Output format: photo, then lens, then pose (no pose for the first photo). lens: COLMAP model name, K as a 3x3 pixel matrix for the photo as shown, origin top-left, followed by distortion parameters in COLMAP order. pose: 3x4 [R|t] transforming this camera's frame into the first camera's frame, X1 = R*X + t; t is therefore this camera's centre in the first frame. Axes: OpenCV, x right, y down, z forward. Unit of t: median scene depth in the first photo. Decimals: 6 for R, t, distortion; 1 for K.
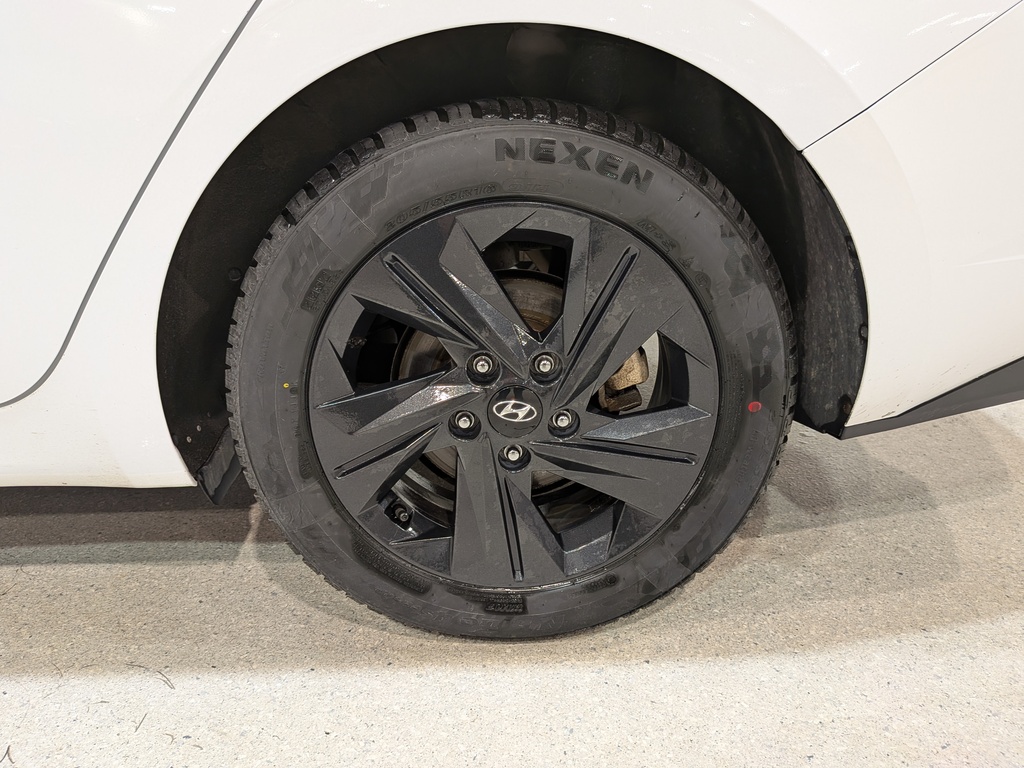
lens RADIAL K [[754.2, 0, 502.5], [0, 754.2, 387.6], [0, 0, 1]] dist [0.063368, -0.115837]
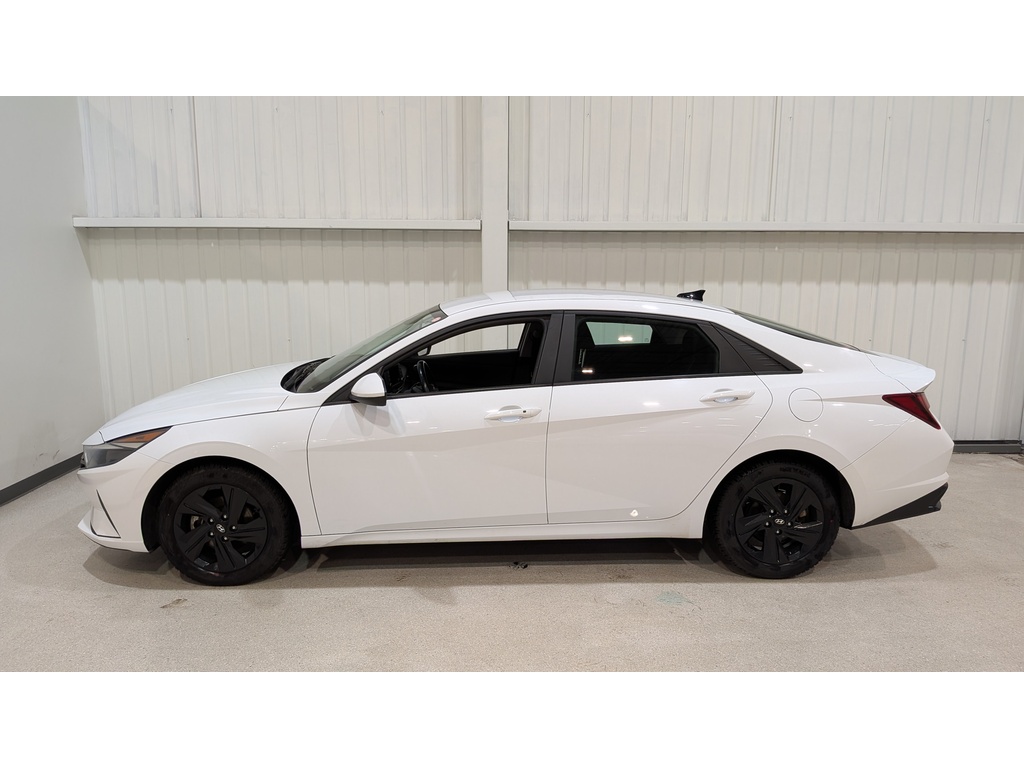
lens RADIAL K [[754.2, 0, 520.6], [0, 754.2, 382.5], [0, 0, 1]] dist [0.063368, -0.115837]
pose [[0.999845, 0.016518, 0.006117, -1.518783], [-0.015100, 0.982582, -0.185214, 0.076415], [-0.009070, 0.185093, 0.982679, -3.490681]]
